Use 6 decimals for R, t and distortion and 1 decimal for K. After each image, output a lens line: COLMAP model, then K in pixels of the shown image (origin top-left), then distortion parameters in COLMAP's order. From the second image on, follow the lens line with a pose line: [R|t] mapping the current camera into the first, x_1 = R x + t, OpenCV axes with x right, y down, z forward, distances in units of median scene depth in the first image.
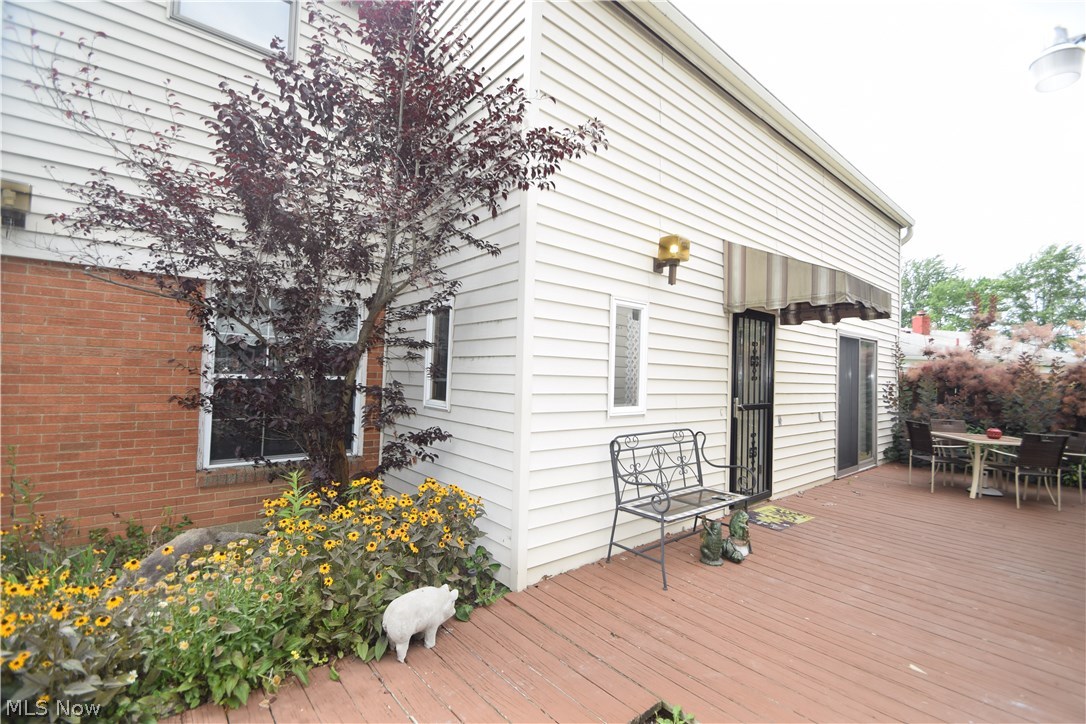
lens RADIAL K [[477.3, 0, 542.2], [0, 477.3, 360.1], [0, 0, 1]] dist [-0.002781, -0.000339]
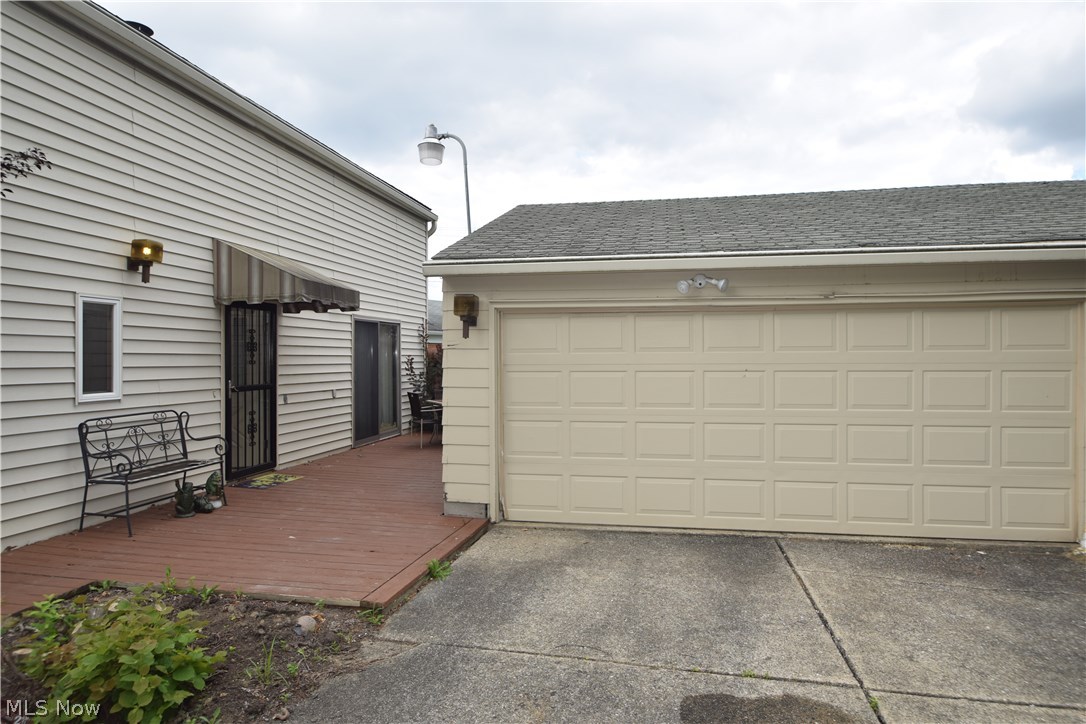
lens RADIAL K [[634.3, 0, 545.0], [0, 634.3, 353.9], [0, 0, 1]] dist [-0.009084, -0.002440]
pose [[0.779765, -0.030355, 0.625336, 0.066567], [0.012698, 0.999385, 0.032678, -0.026105], [-0.625943, -0.017541, 0.779671, -0.714773]]
